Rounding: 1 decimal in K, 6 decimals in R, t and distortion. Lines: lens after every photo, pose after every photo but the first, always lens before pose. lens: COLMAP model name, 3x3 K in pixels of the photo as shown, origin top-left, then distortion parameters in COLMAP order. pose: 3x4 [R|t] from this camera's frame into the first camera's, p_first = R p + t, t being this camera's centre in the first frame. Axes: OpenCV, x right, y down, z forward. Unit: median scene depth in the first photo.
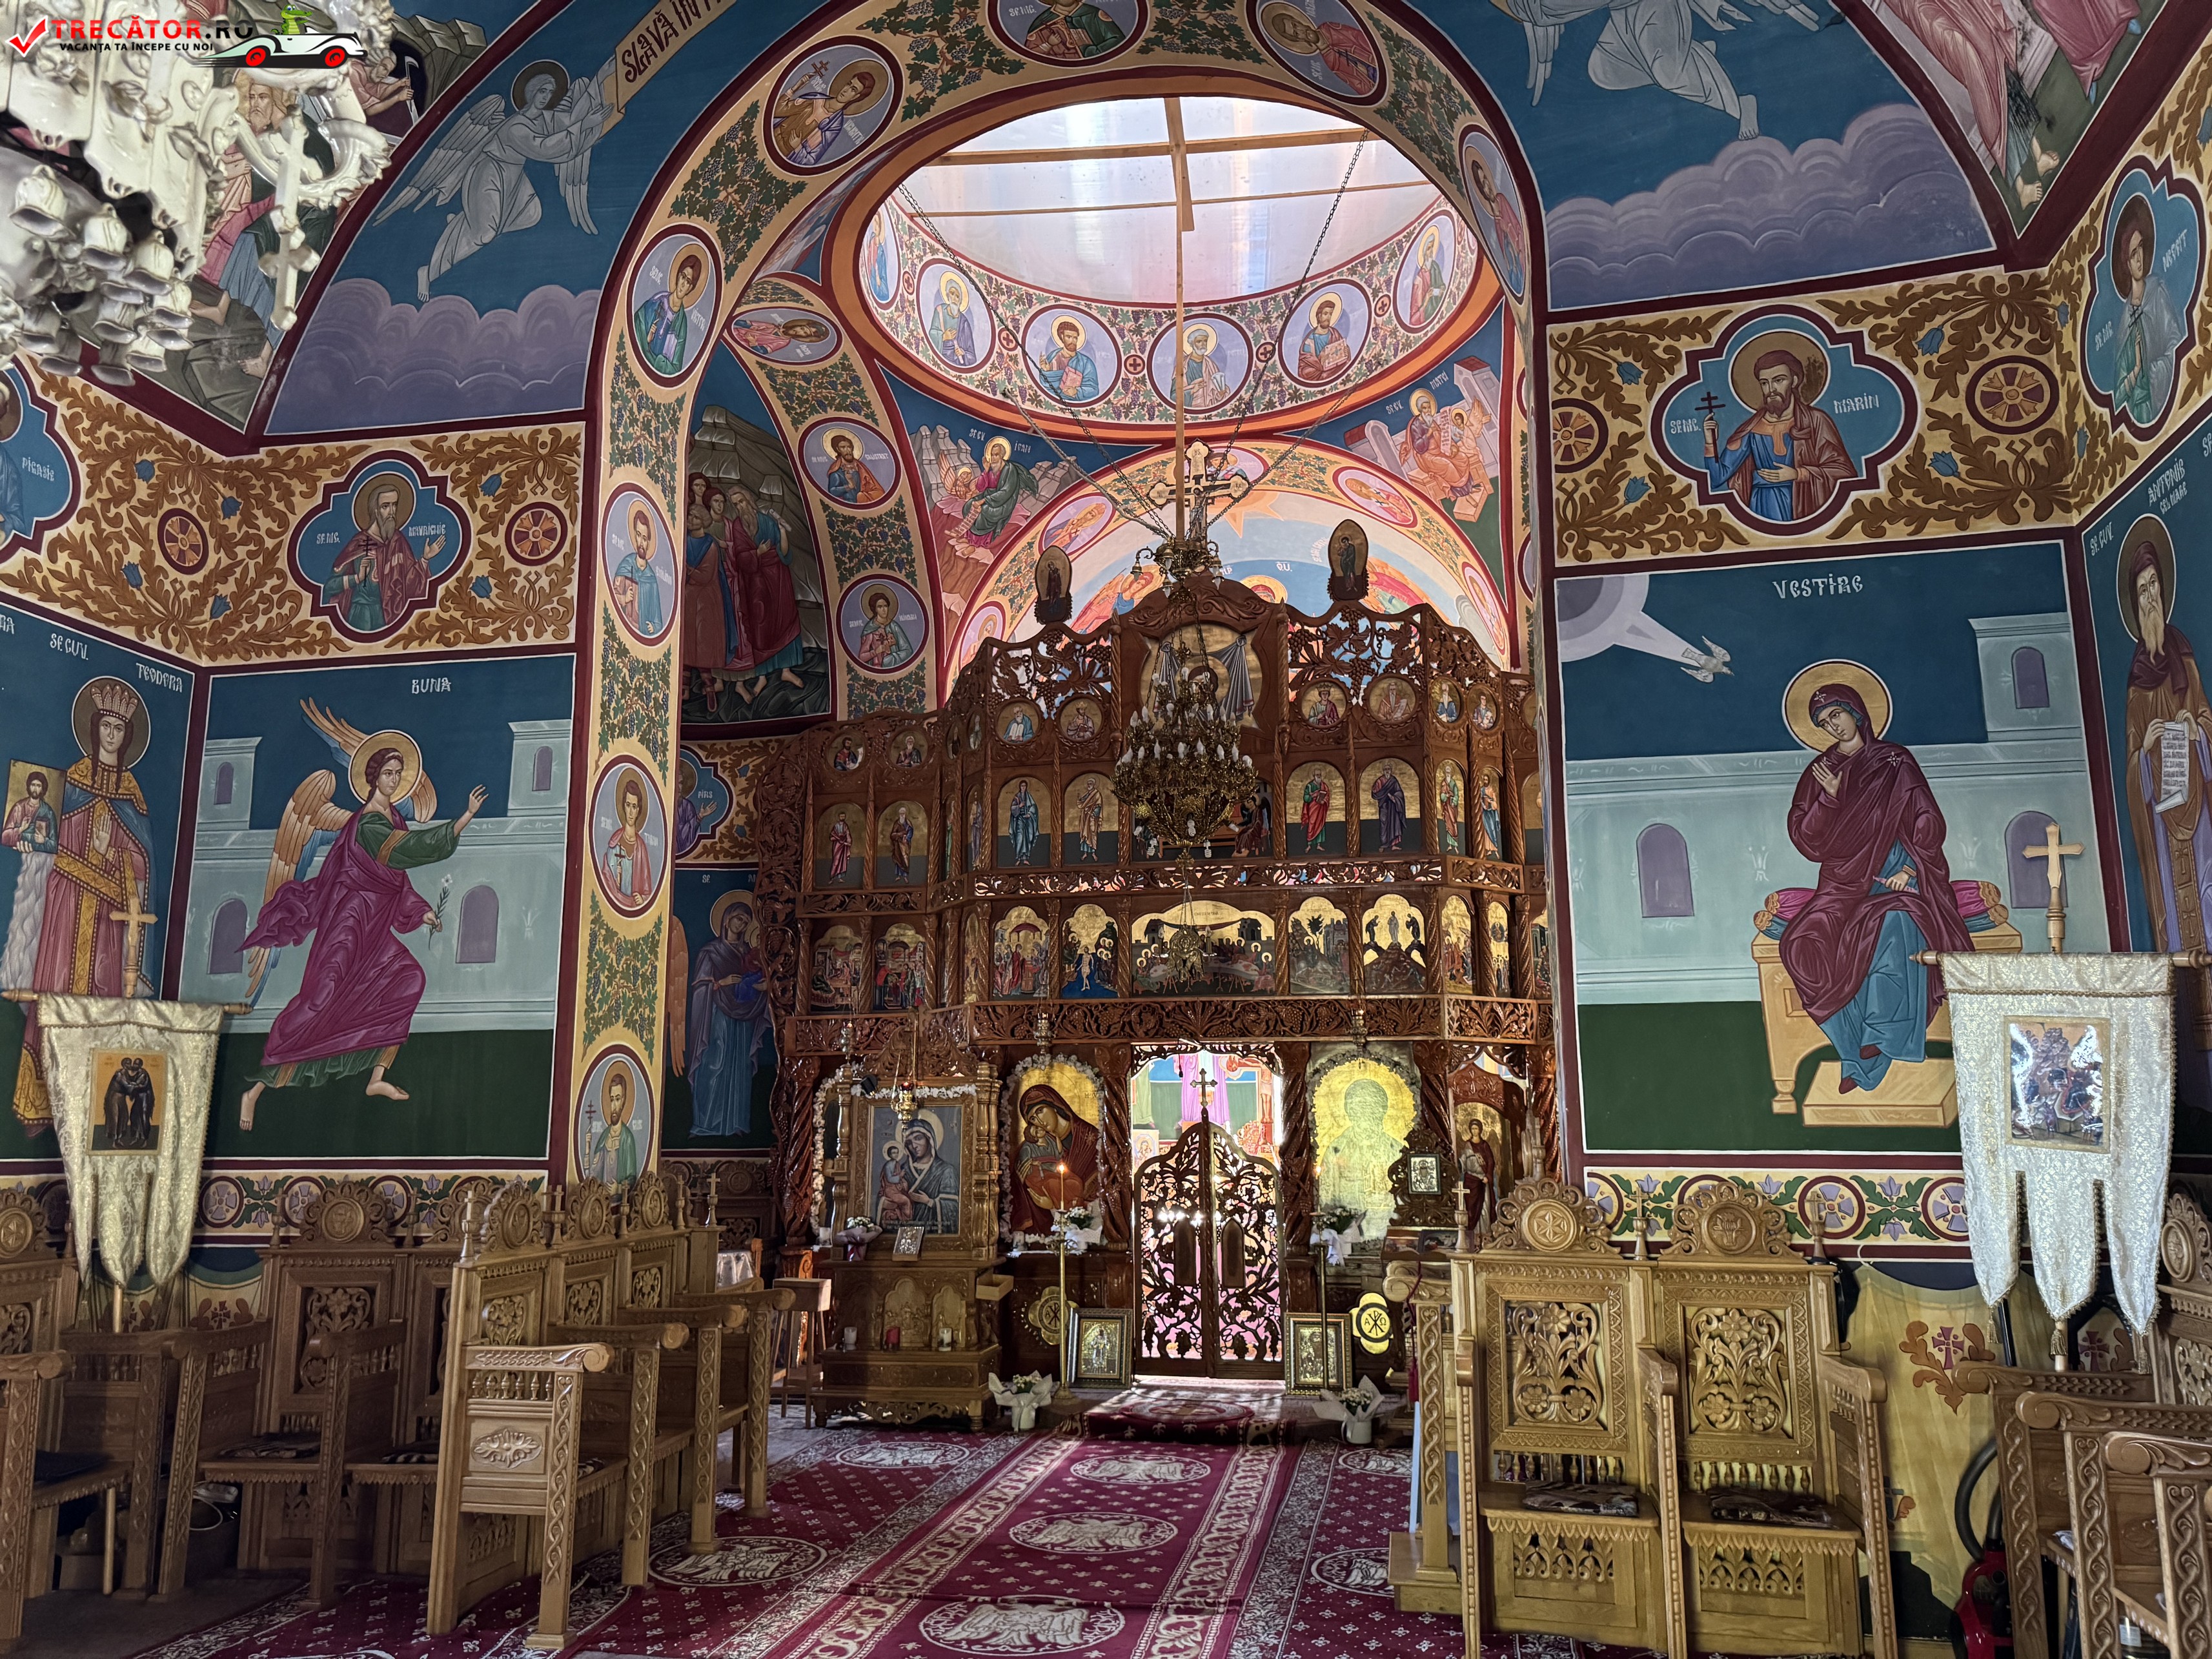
lens RADIAL K [[1542.0, 0, 1094.1], [0, 1542.0, 829.9], [0, 0, 1]] dist [0.195625, -0.430716]
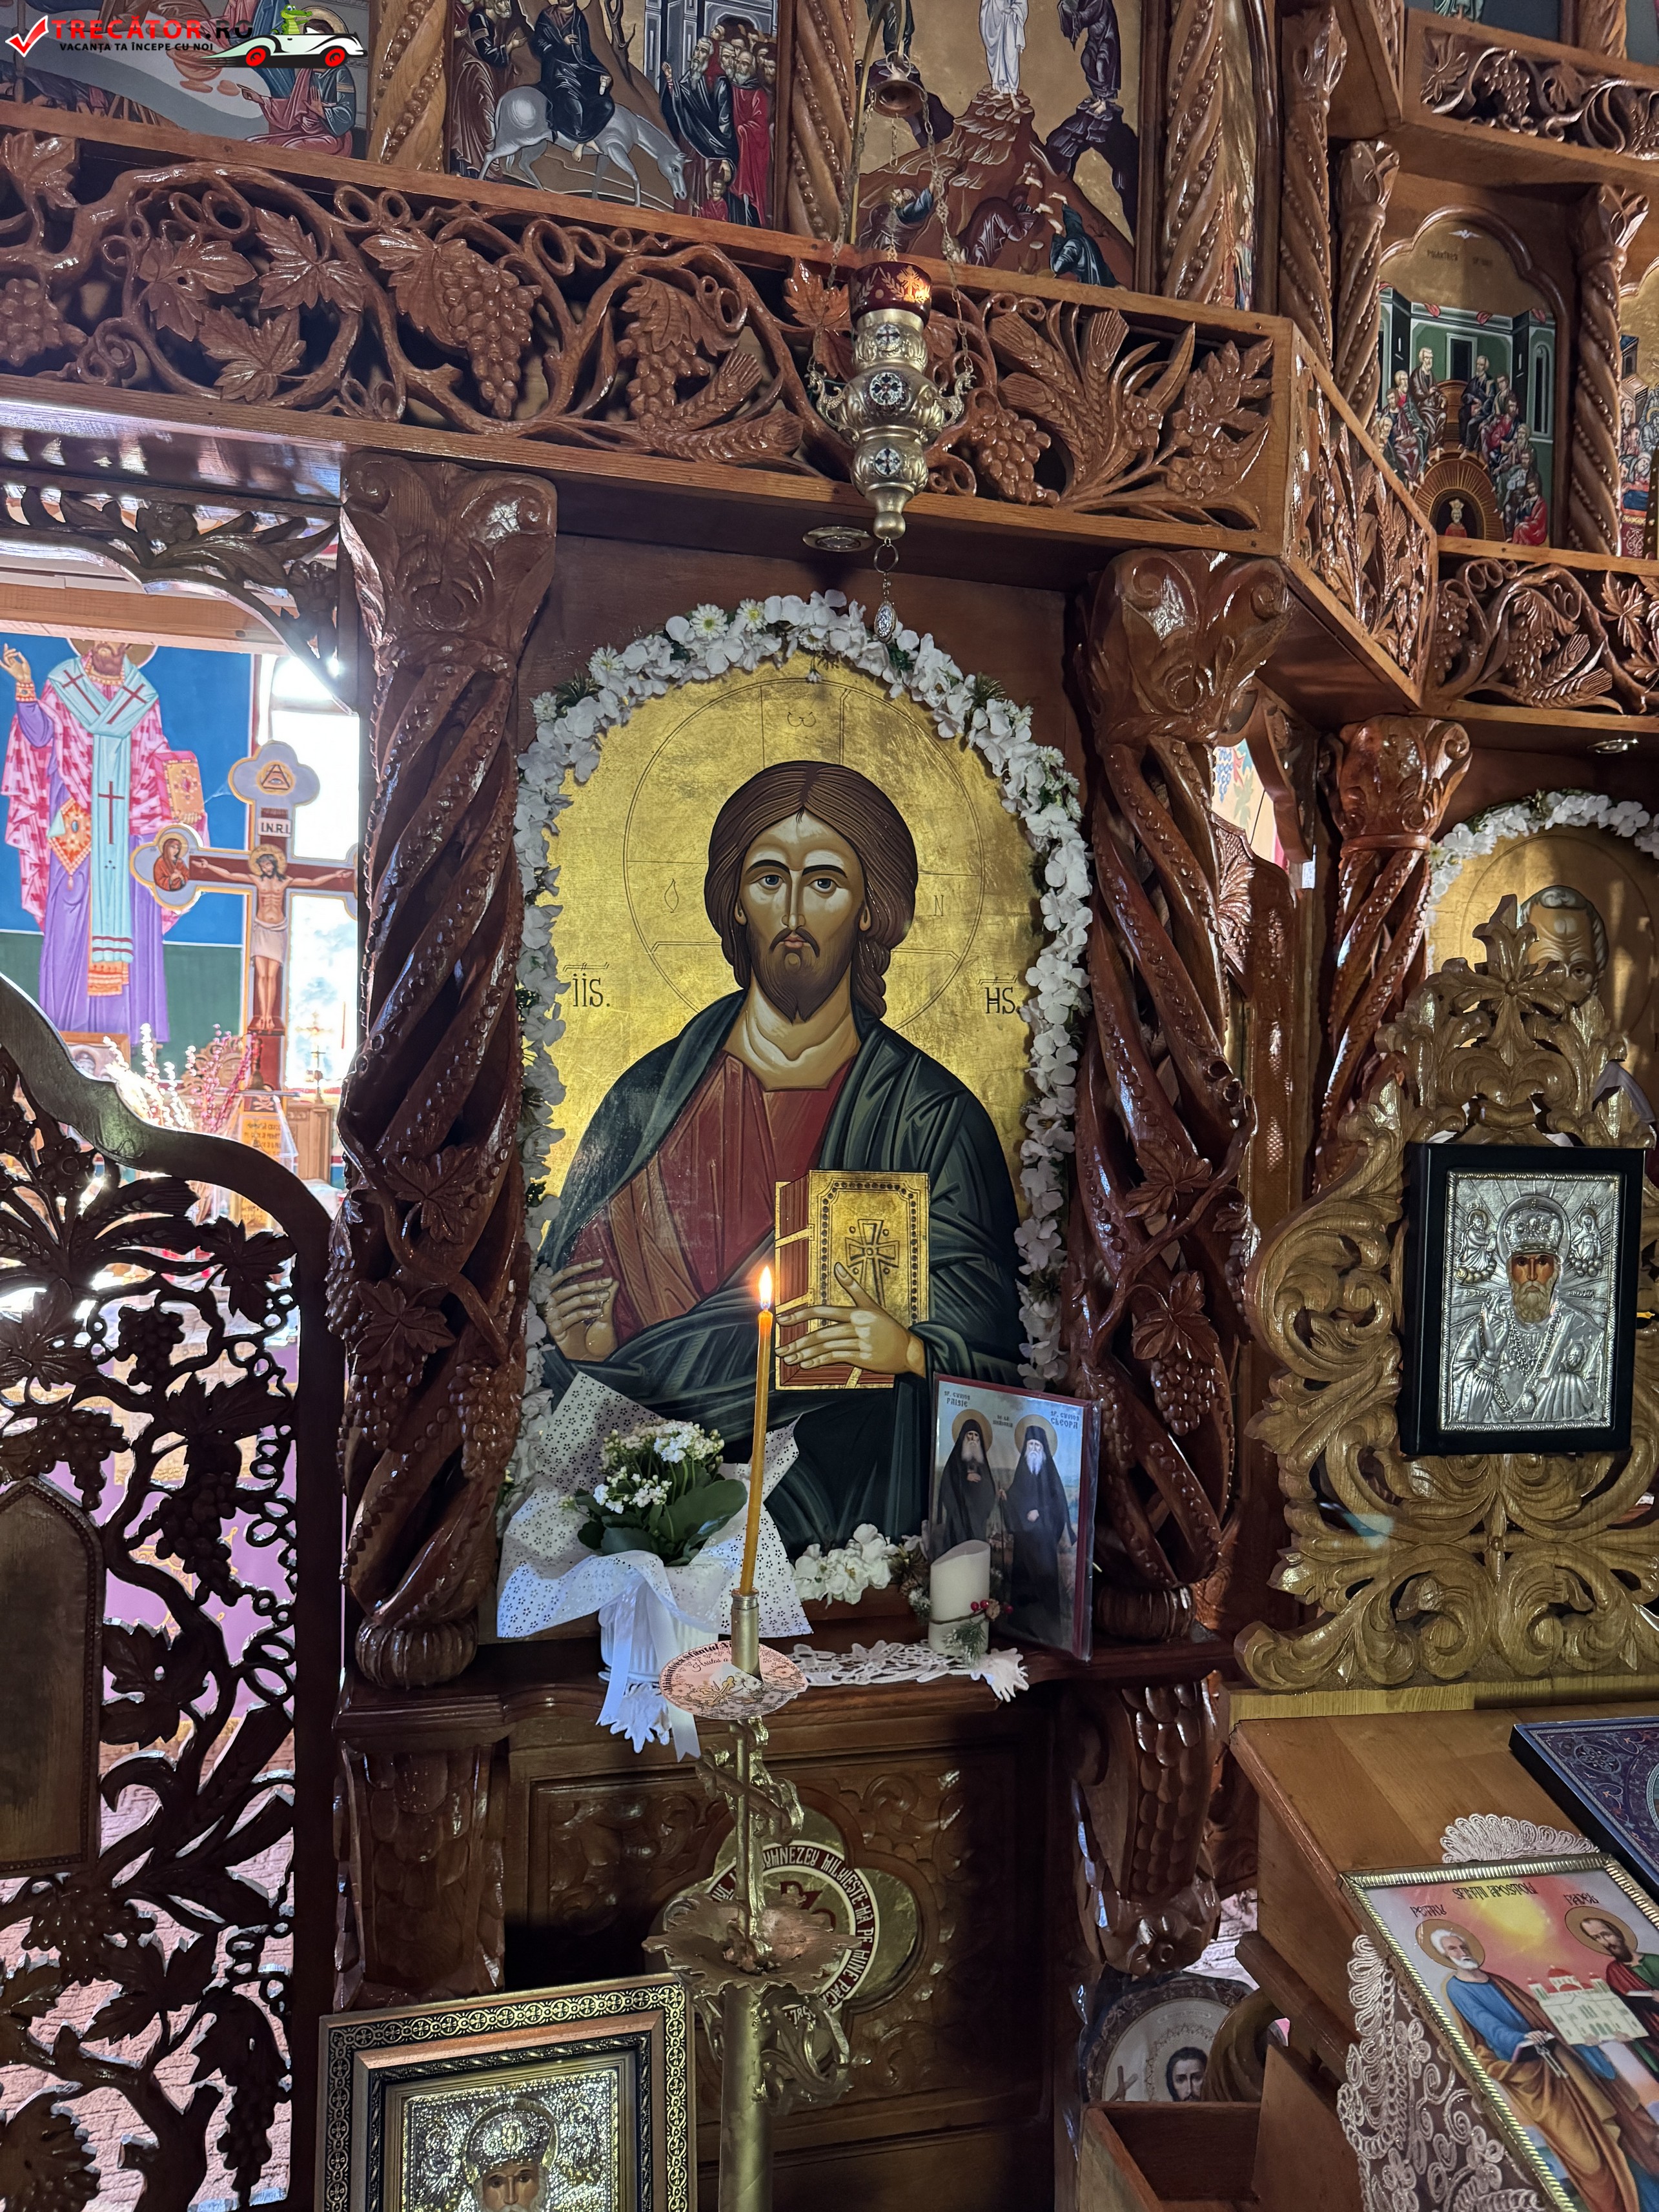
lens RADIAL K [[1553.2, 0, 841.0], [0, 1553.2, 1110.1], [0, 0, 1]] dist [0.044116, -0.047822]
pose [[0.894978, 0.022169, 0.445558, 0.086841], [-0.112639, 0.977633, 0.177612, 0.161221], [-0.431655, -0.209147, 0.877457, 0.785193]]
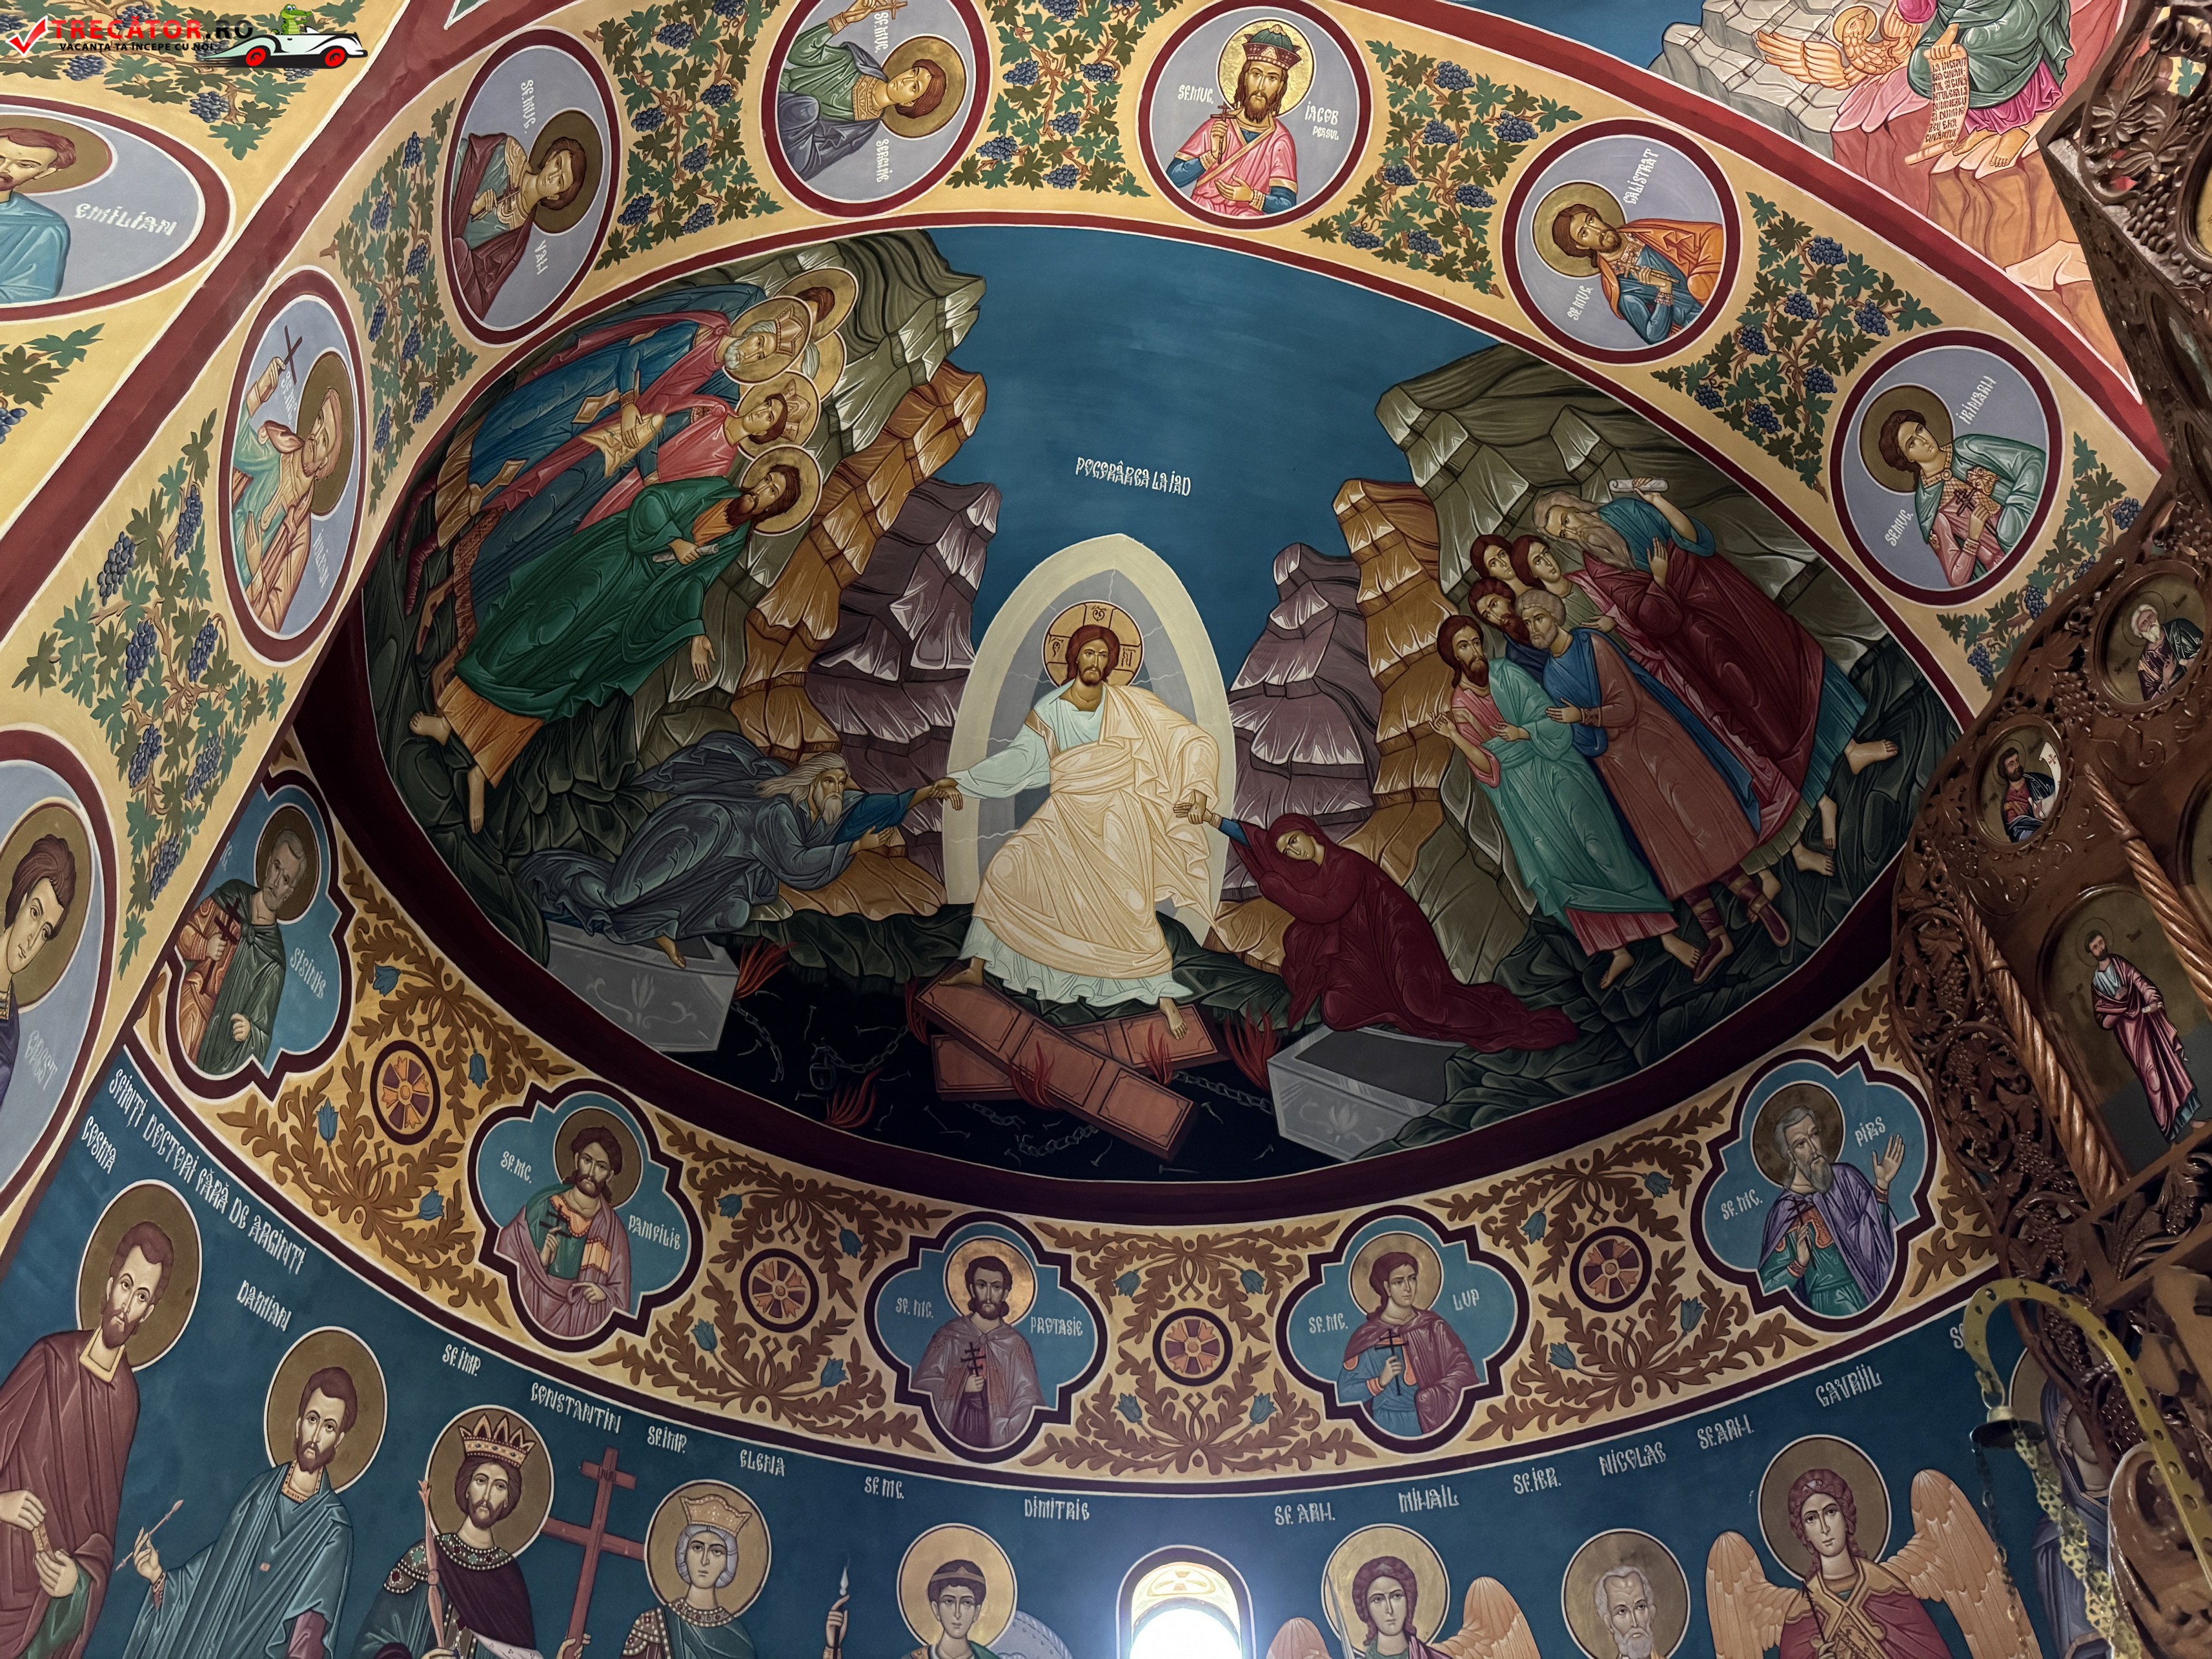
lens RADIAL K [[1563.6, 0, 1102.6], [0, 1563.6, 833.7], [0, 0, 1]] dist [0.038066, -0.050046]
pose [[0.413986, -0.610379, -0.675317, -0.021050], [0.178972, 0.781974, -0.597065, 0.142616], [0.892516, 0.126313, 0.432967, 0.770064]]
